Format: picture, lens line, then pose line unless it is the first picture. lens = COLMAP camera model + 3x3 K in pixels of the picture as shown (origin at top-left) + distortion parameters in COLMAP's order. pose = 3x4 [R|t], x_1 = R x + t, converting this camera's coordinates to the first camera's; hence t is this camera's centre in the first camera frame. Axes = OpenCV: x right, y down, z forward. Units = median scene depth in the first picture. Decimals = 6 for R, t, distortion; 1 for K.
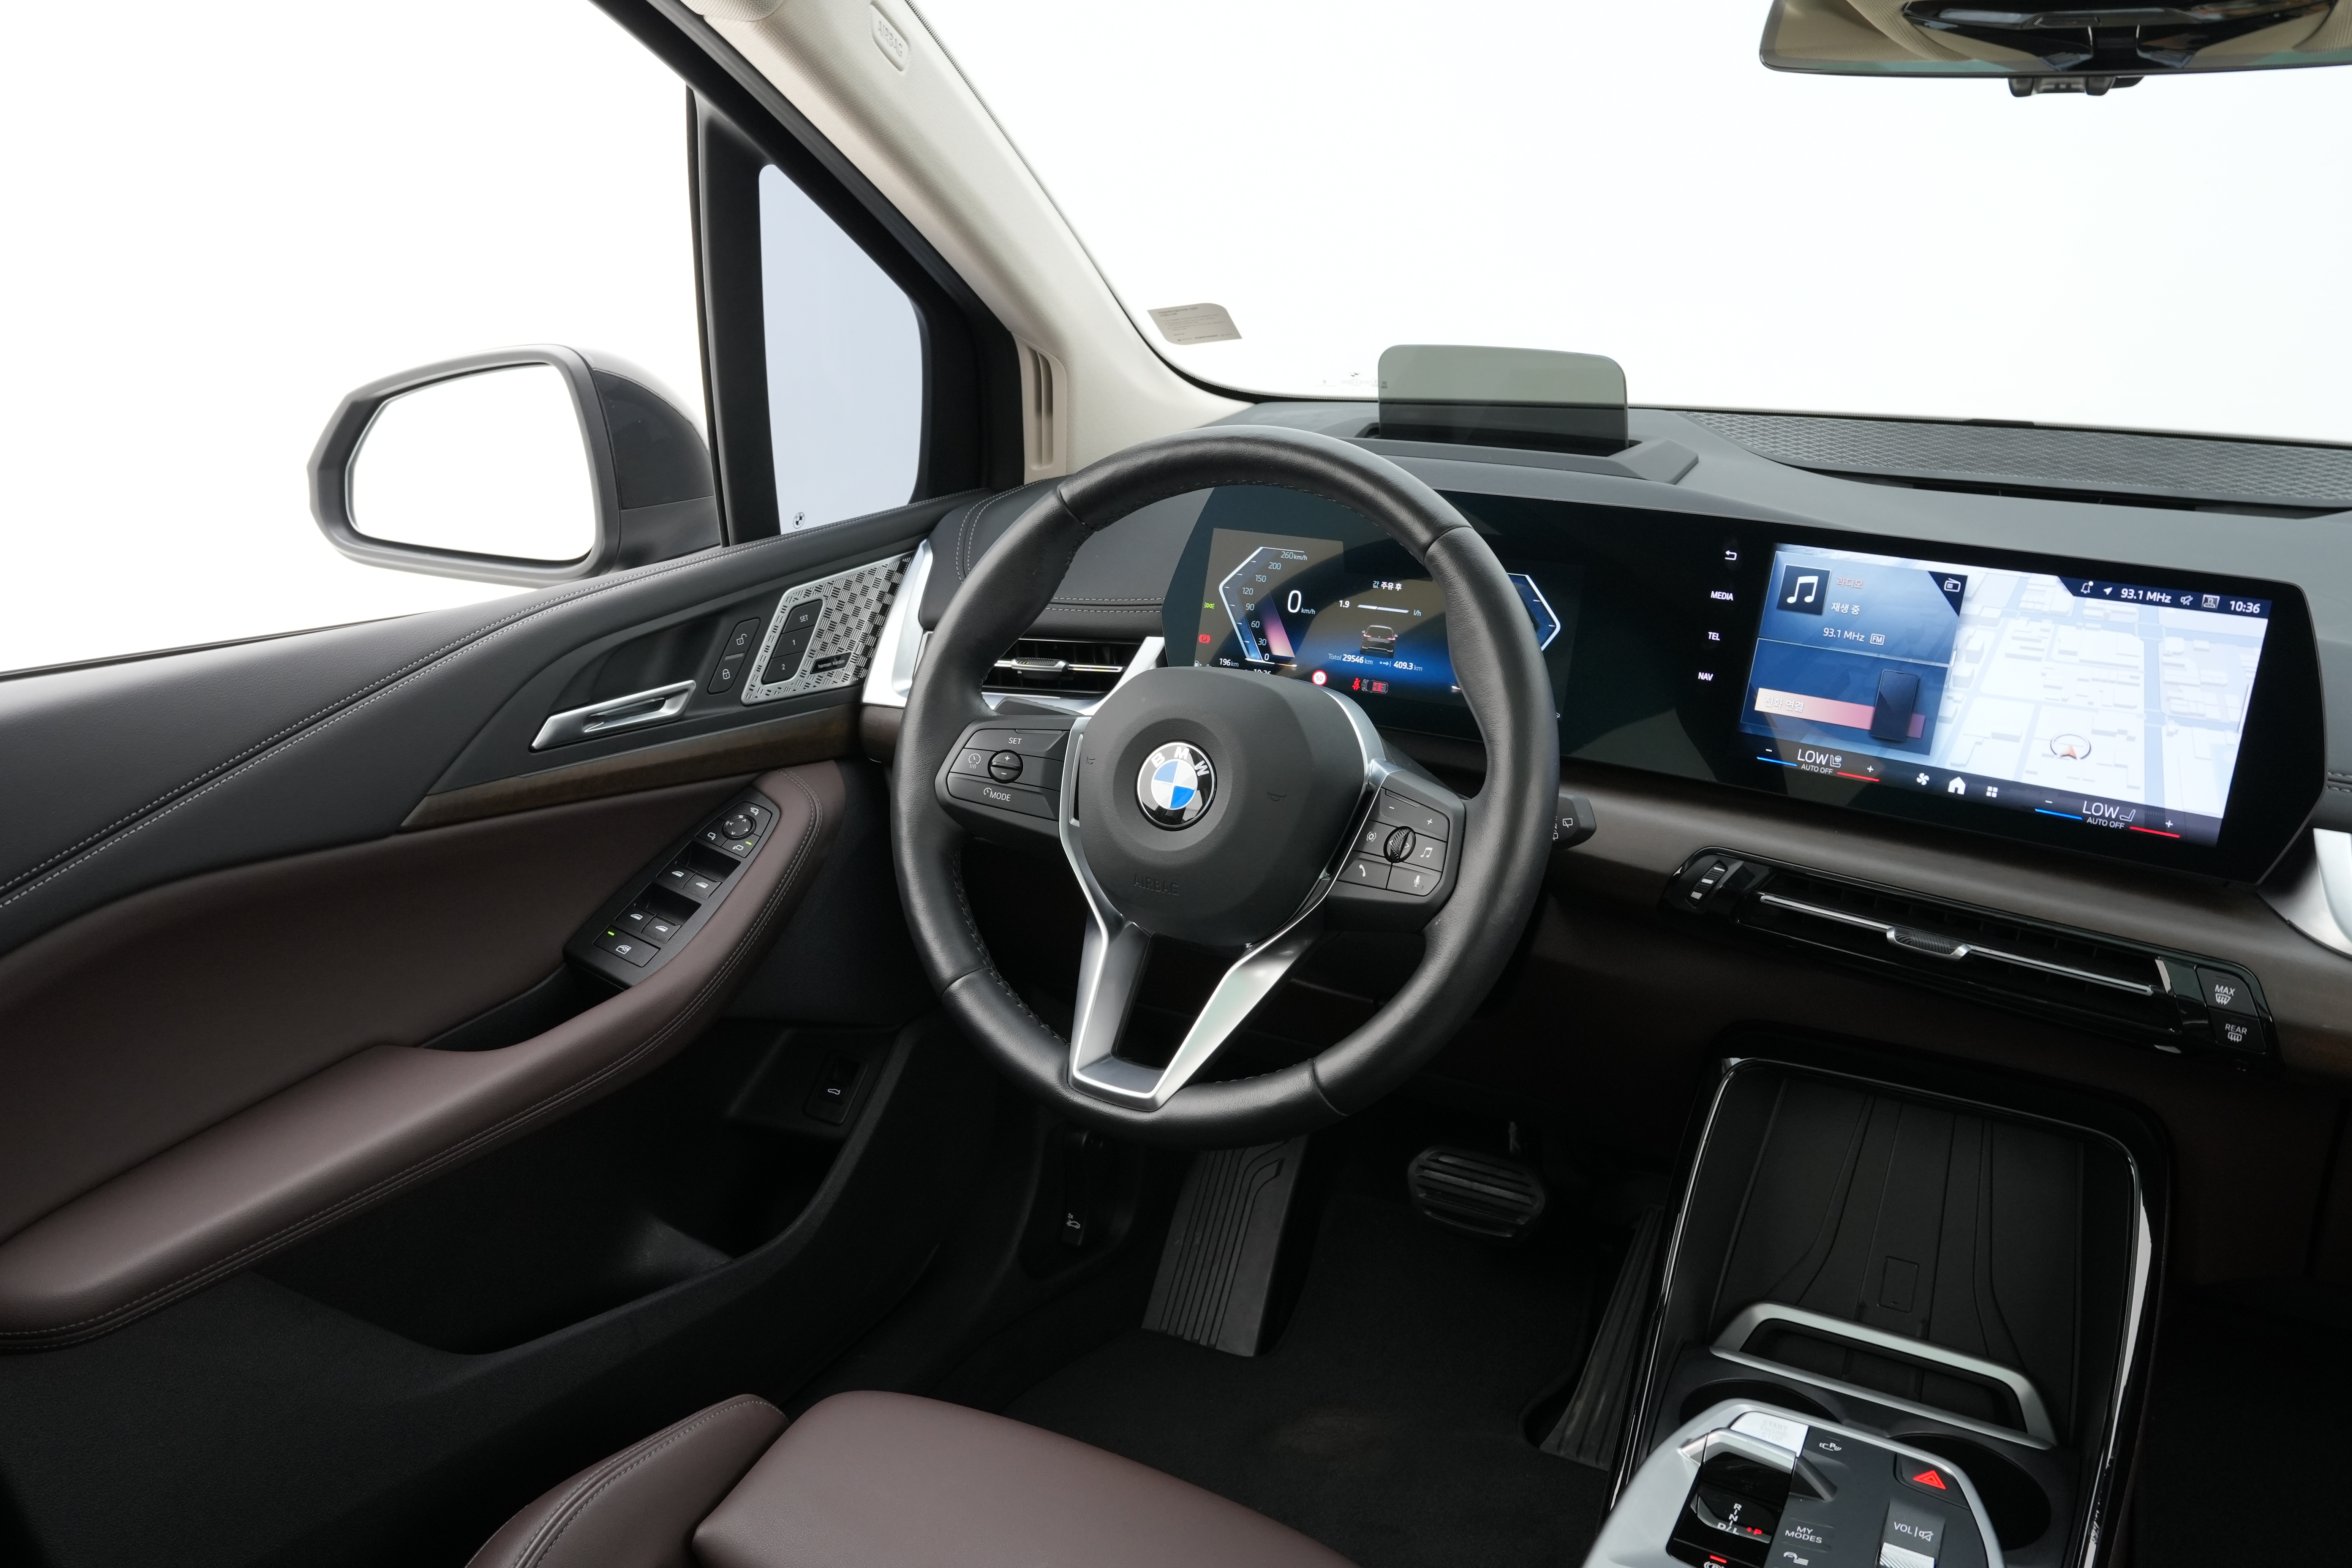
lens RADIAL K [[1810.7, 0, 1180.3], [0, 1810.7, 789.6], [0, 0, 1]] dist [-0.009527, 0.032228]
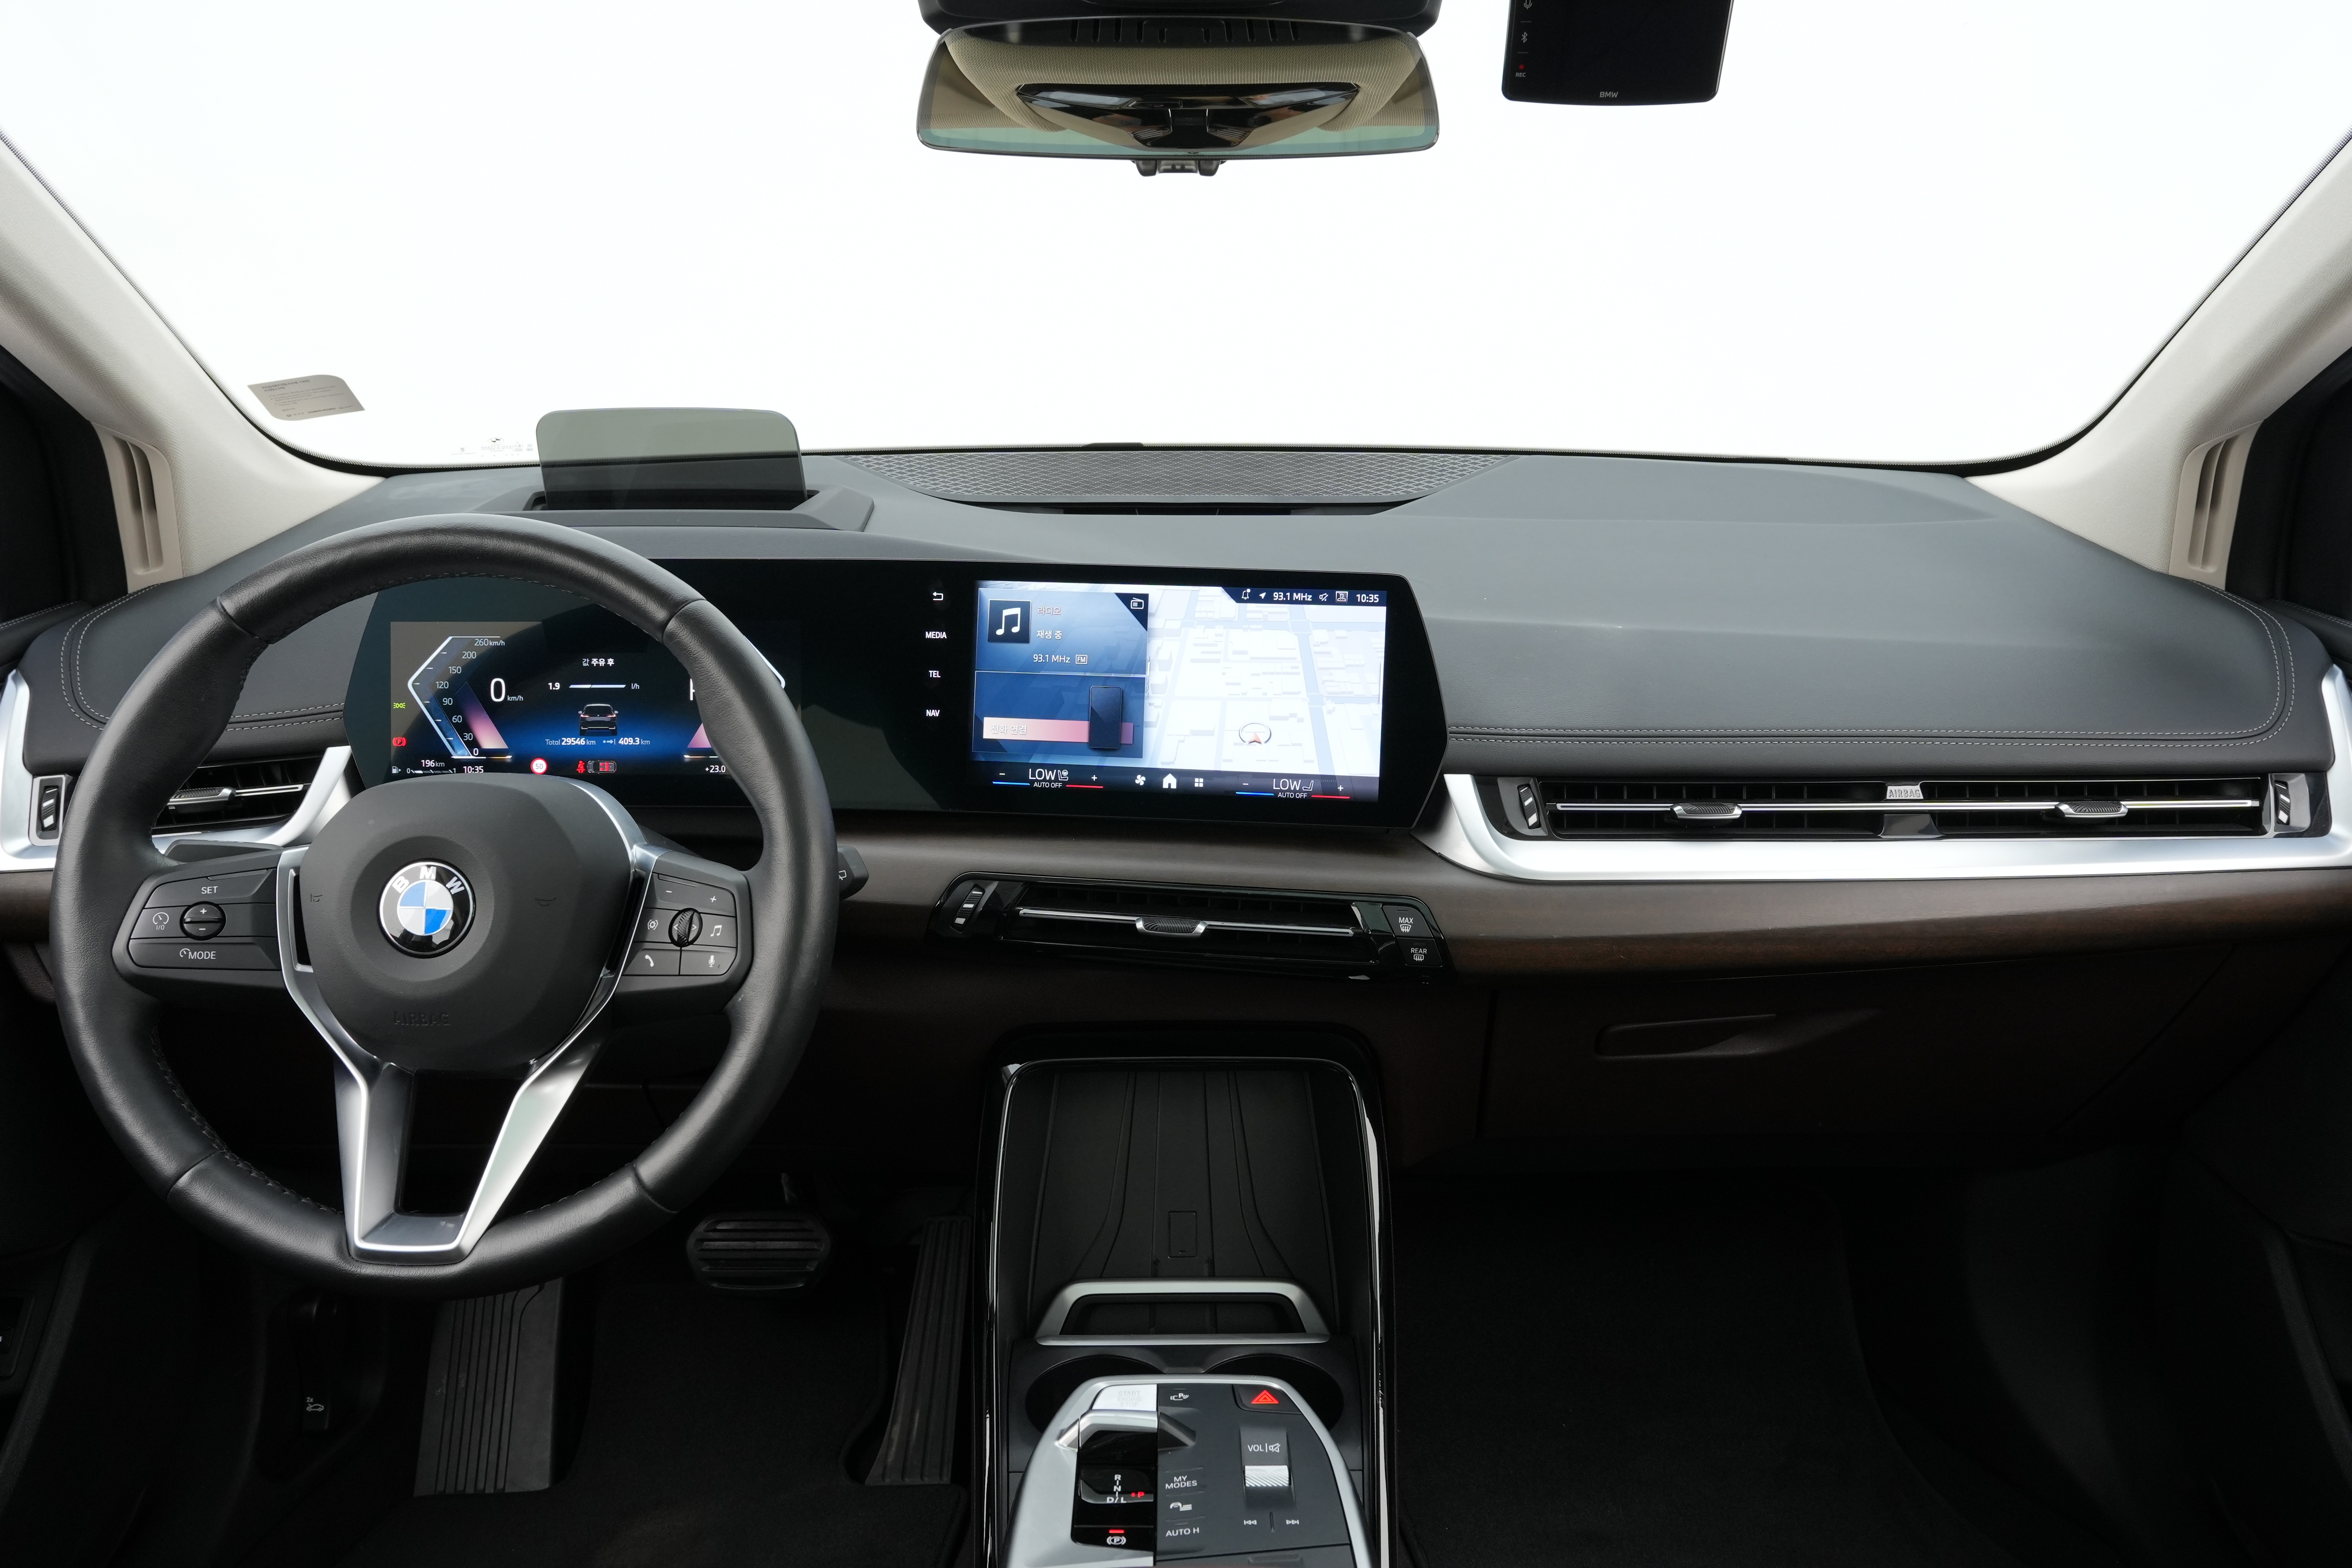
lens RADIAL K [[1810.7, 0, 1188.1], [0, 1810.7, 794.5], [0, 0, 1]] dist [-0.009527, 0.032228]
pose [[0.881597, -0.151959, 0.446872, -0.057410], [0.157711, 0.987180, 0.024556, -0.019170], [-0.444874, 0.048828, 0.894261, -0.000988]]
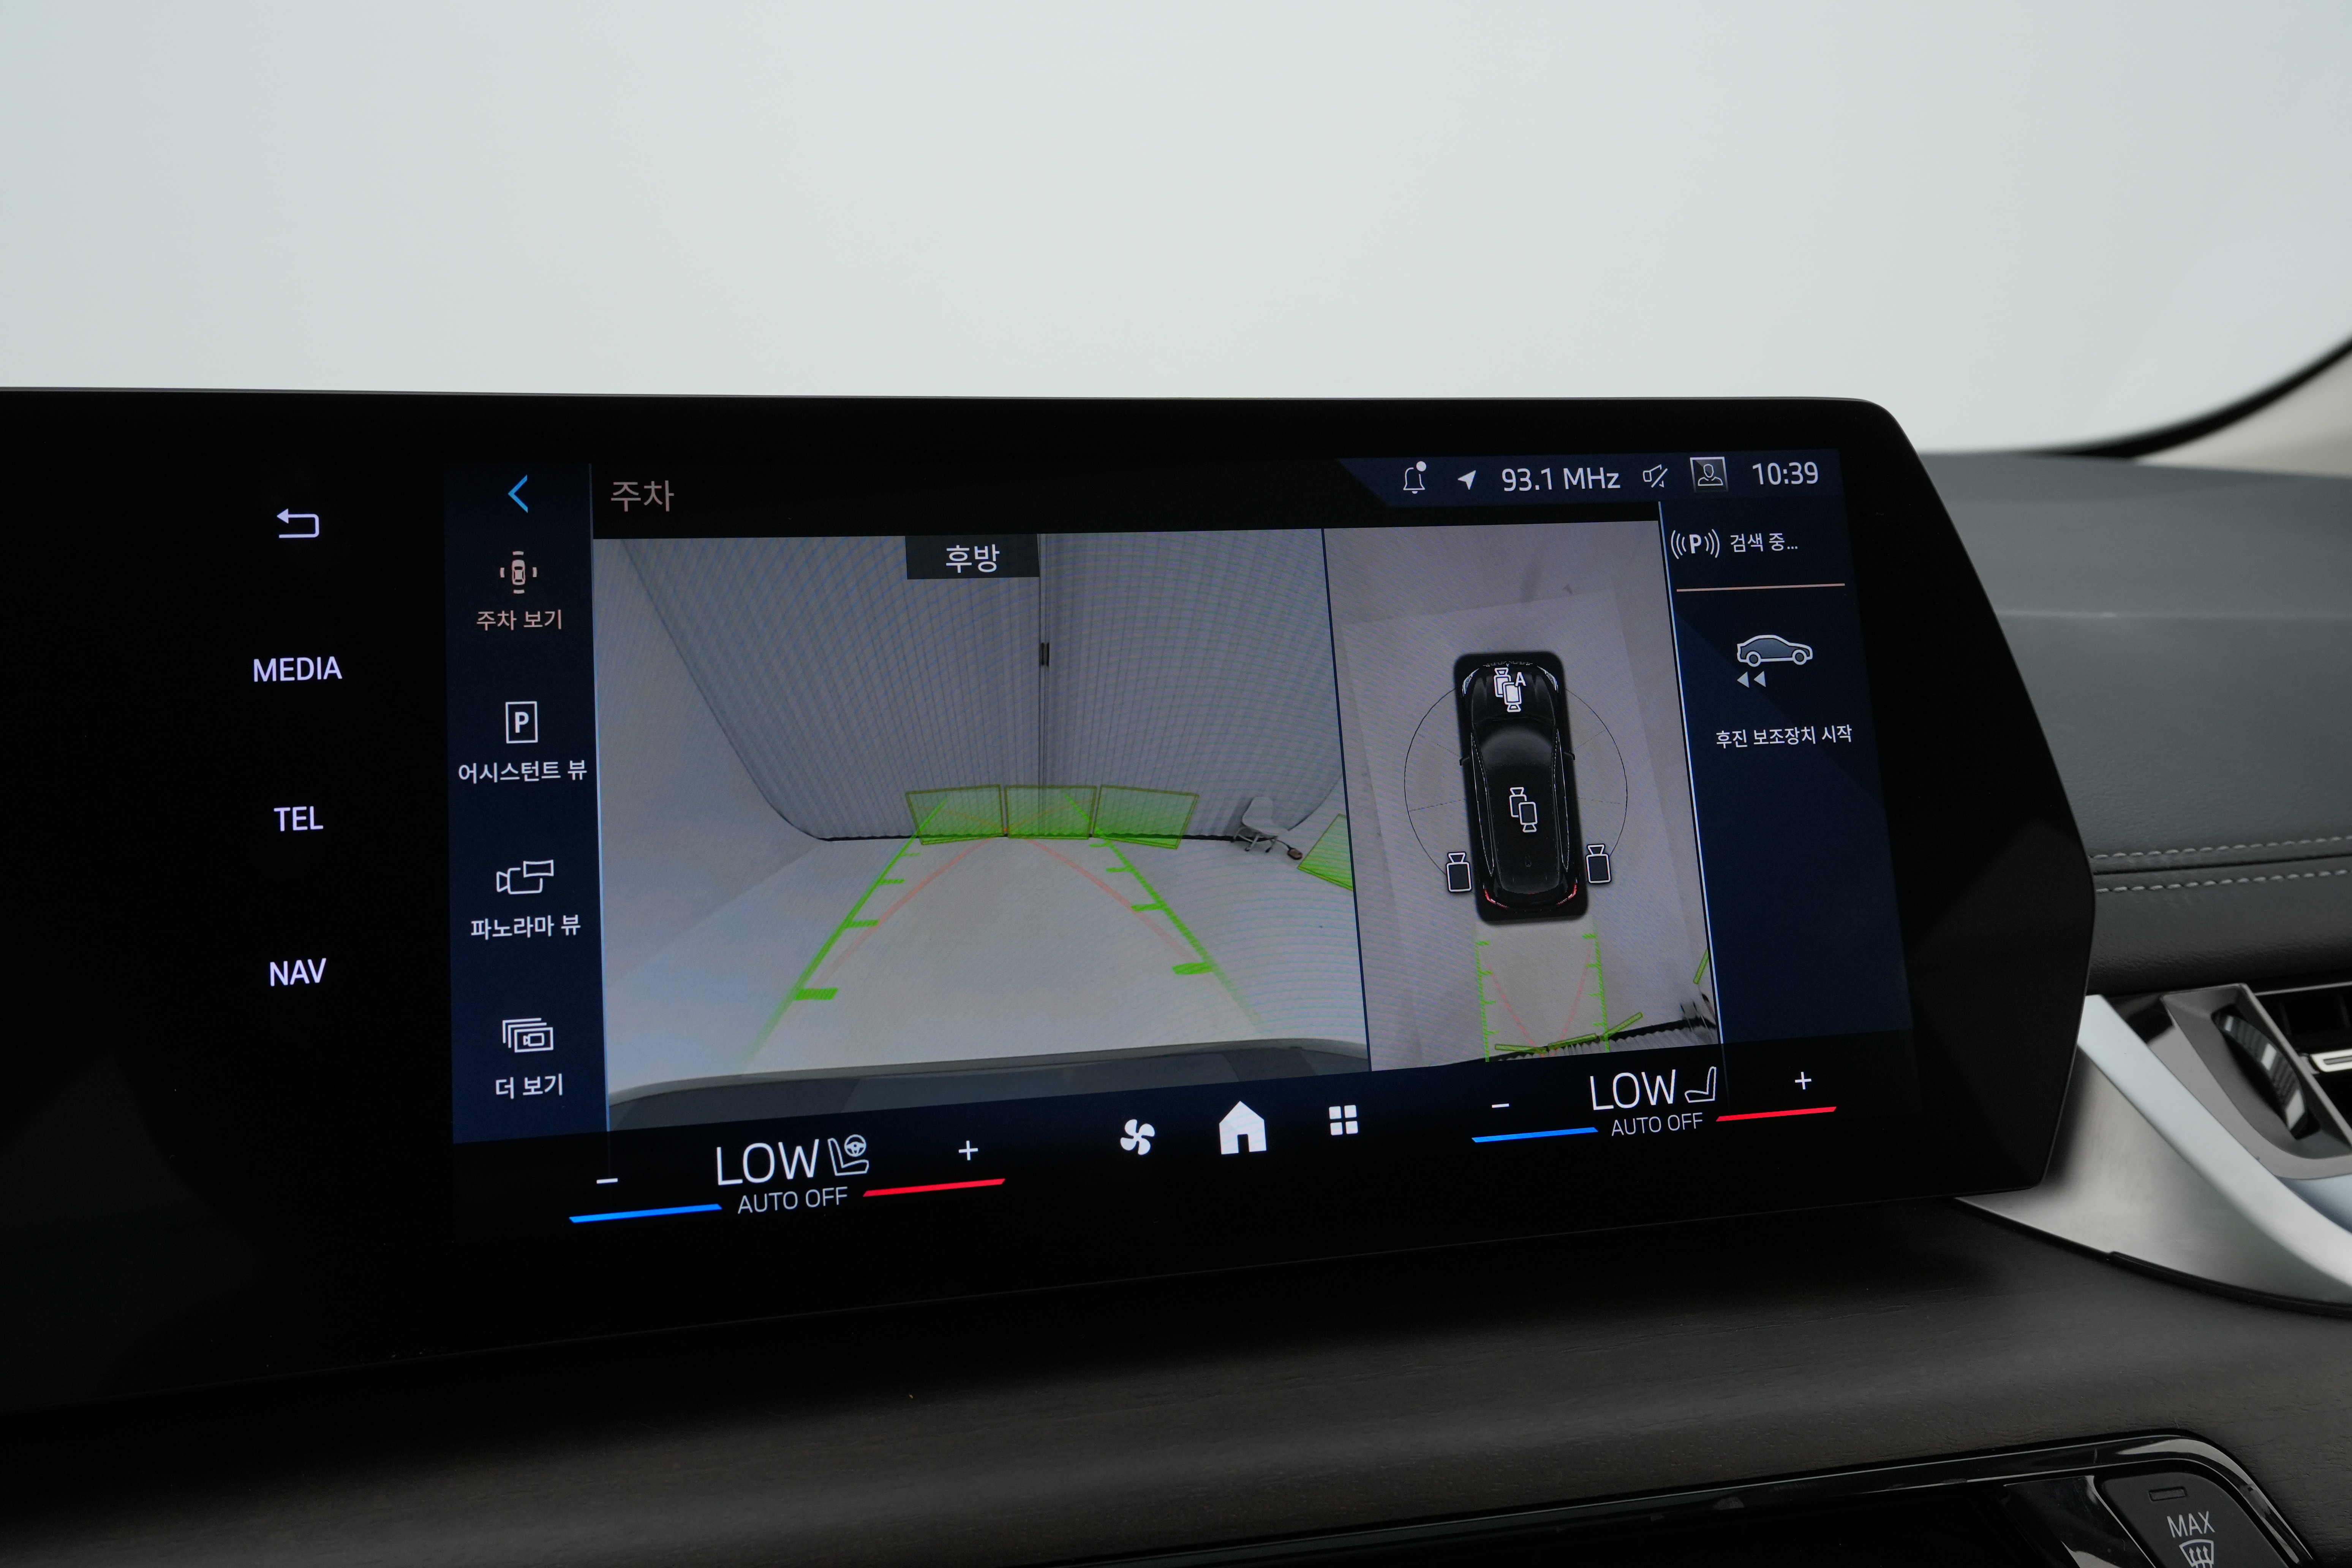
lens RADIAL K [[1810.7, 0, 1167.0], [0, 1810.7, 787.9], [0, 0, 1]] dist [-0.009527, 0.032228]
pose [[0.661524, -0.126782, 0.739129, 0.189338], [0.253307, 0.965454, -0.061107, -0.041789], [-0.705848, 0.227650, 0.670786, 0.755931]]
